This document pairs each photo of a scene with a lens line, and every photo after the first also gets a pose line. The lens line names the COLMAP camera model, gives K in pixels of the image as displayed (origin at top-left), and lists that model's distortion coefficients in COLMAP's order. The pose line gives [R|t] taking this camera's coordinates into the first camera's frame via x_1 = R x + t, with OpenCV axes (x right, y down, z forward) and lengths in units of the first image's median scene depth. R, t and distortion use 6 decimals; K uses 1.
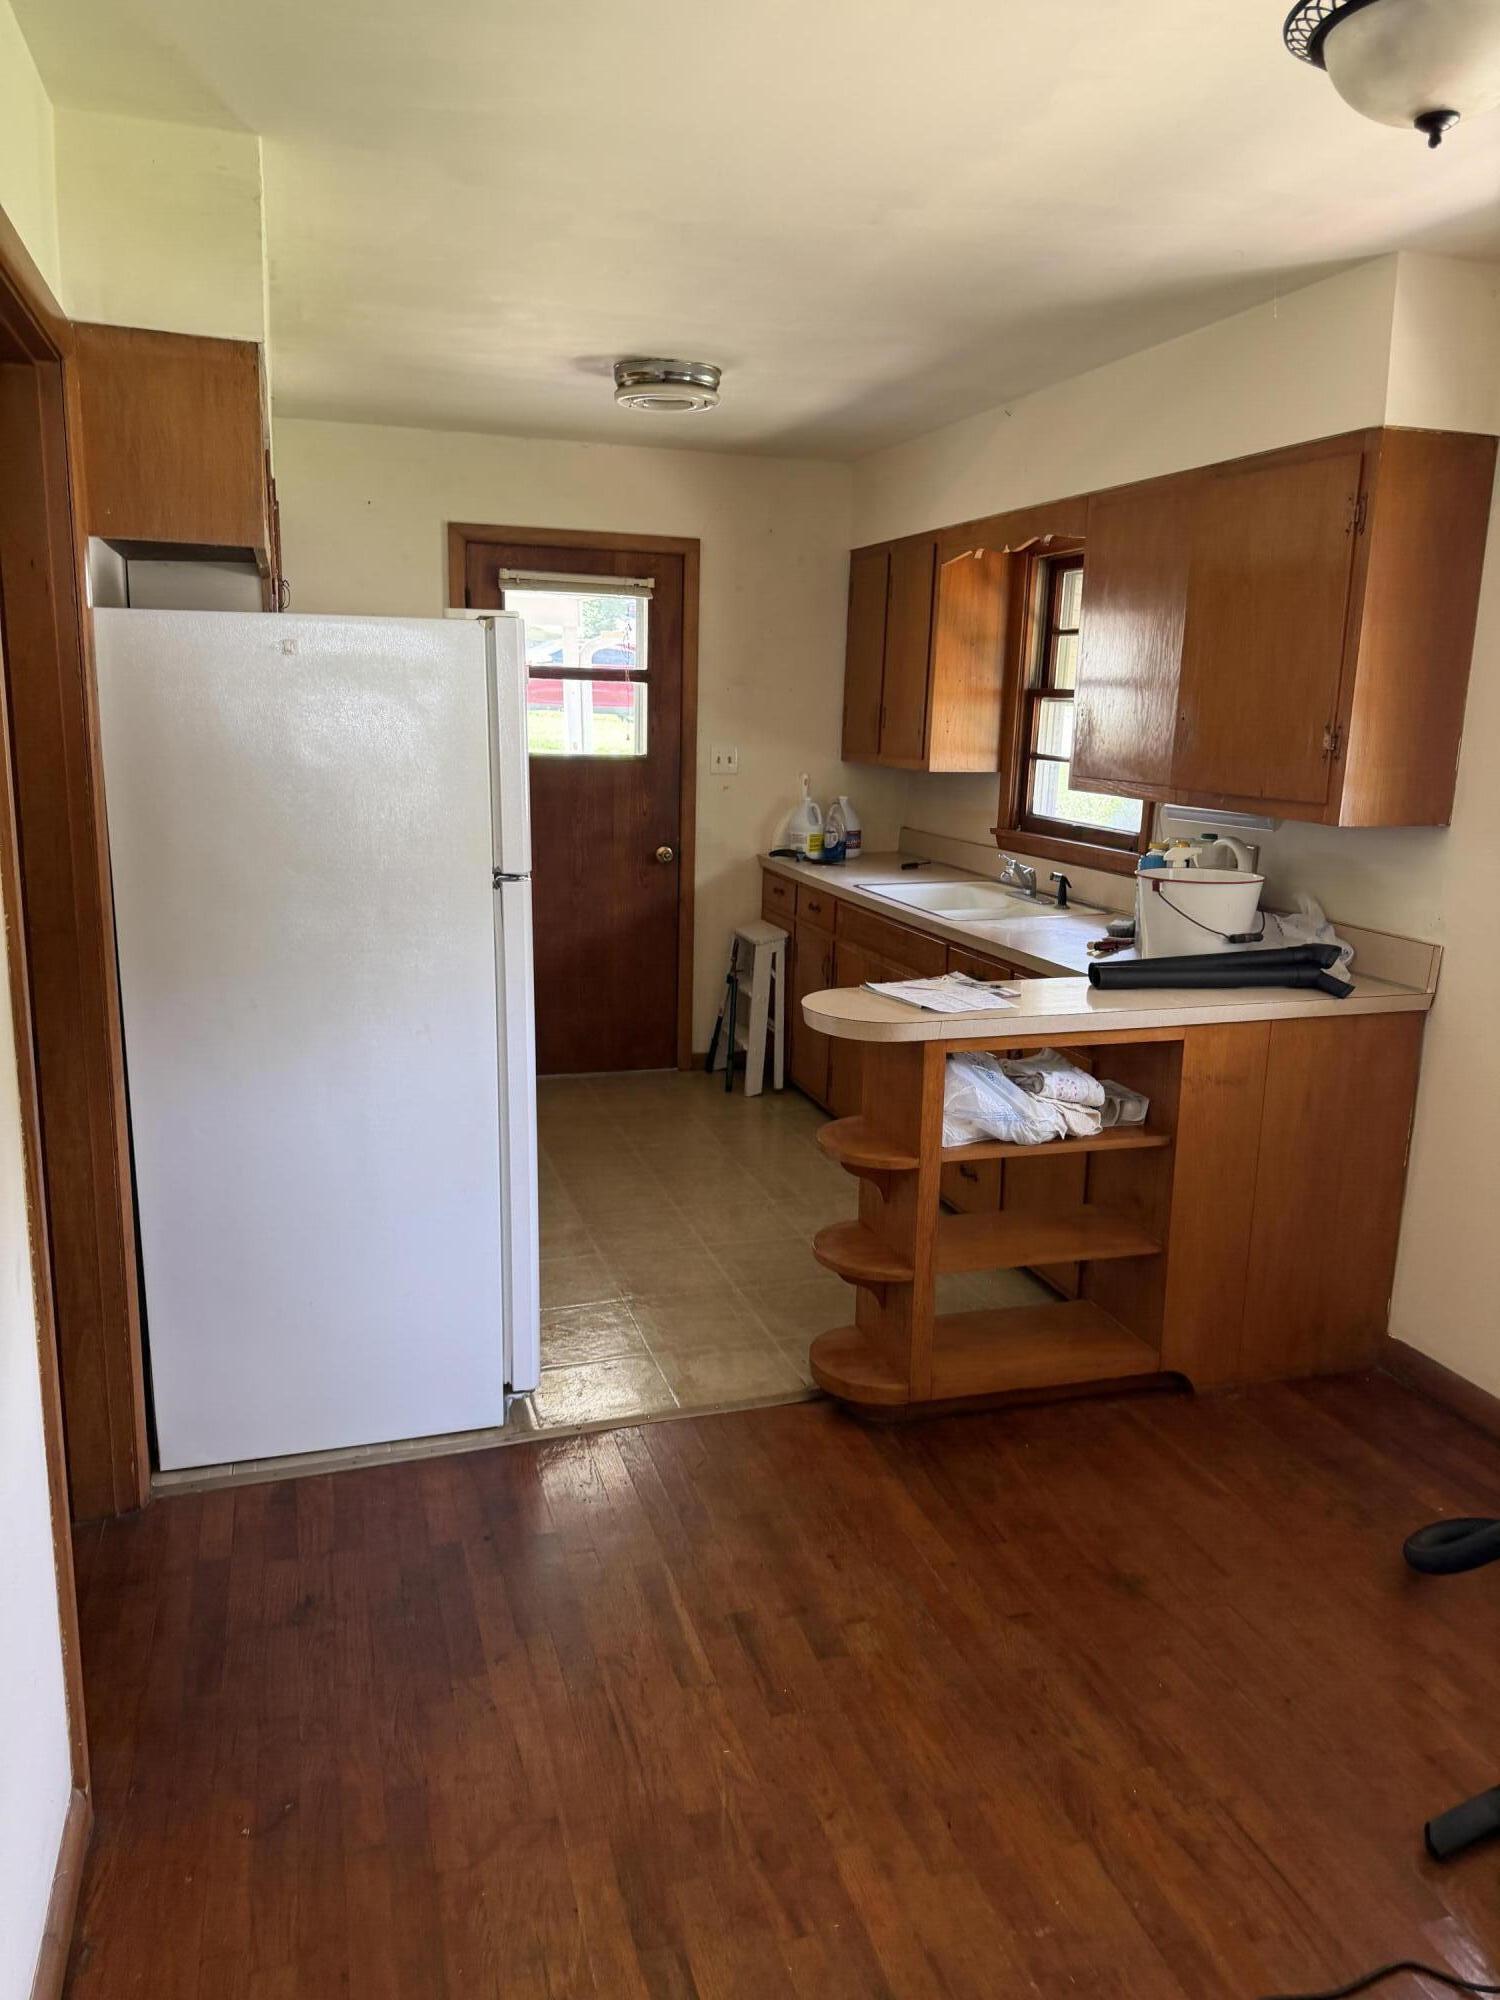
lens RADIAL K [[1419.1, 0, 724.6], [0, 1419.1, 1005.7], [0, 0, 1]] dist [0.070687, -0.043561]
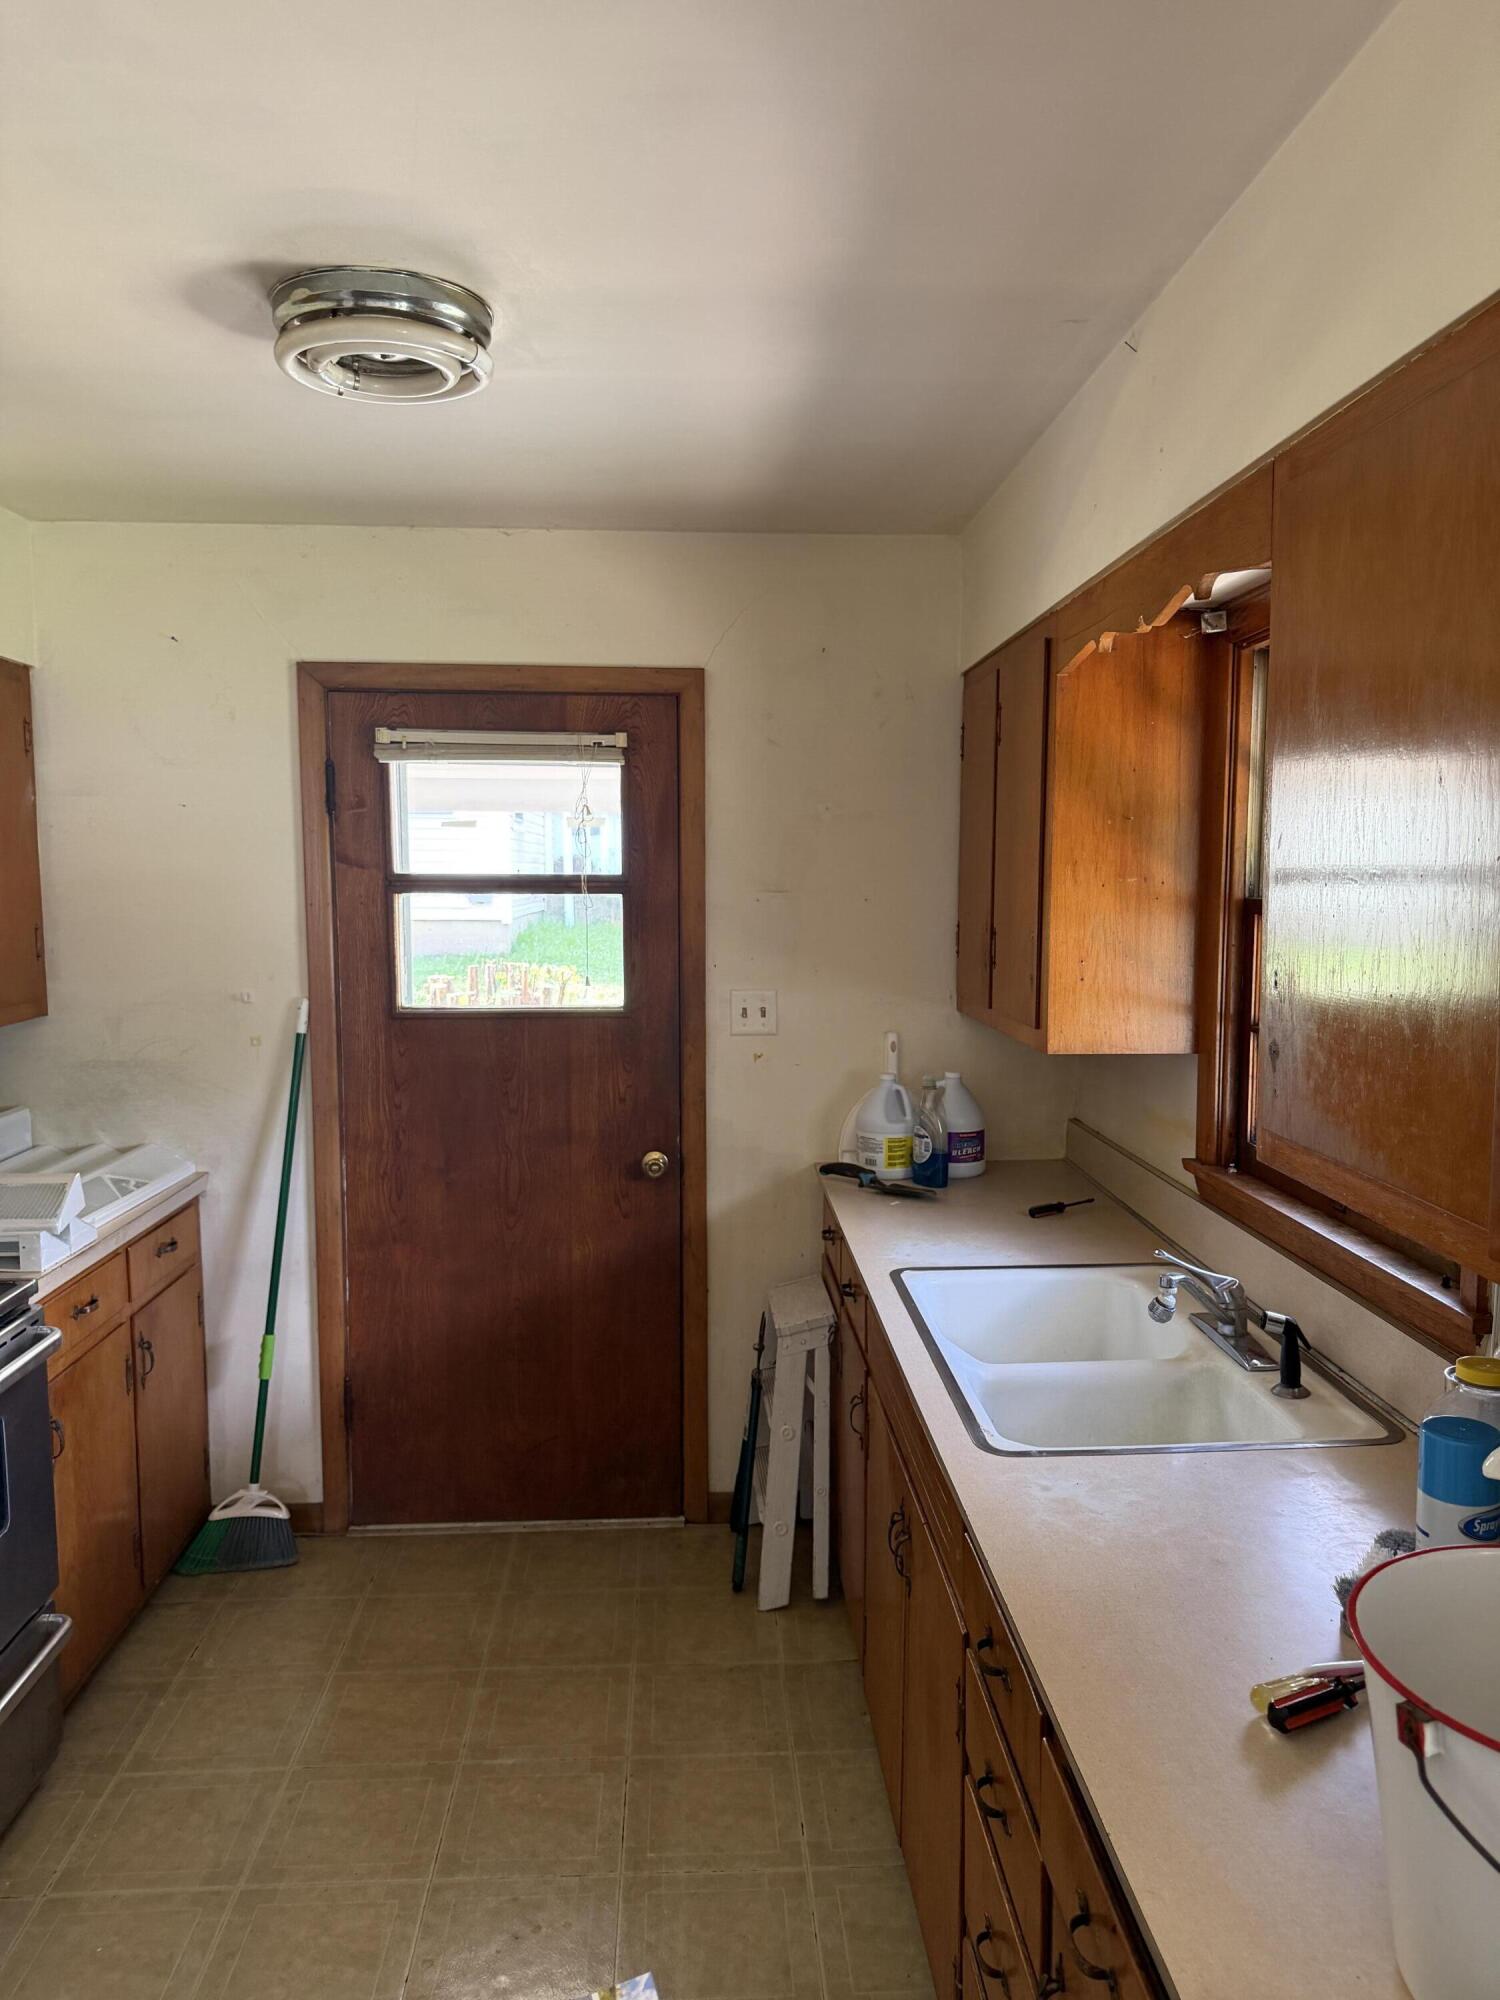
lens RADIAL K [[1419.1, 0, 724.6], [0, 1419.1, 1005.7], [0, 0, 1]] dist [0.070687, -0.043561]
pose [[0.971074, -0.002905, -0.238762, 0.139502], [-0.026690, 0.992339, -0.120627, -0.105390], [0.237284, 0.123511, 0.963557, 0.420019]]
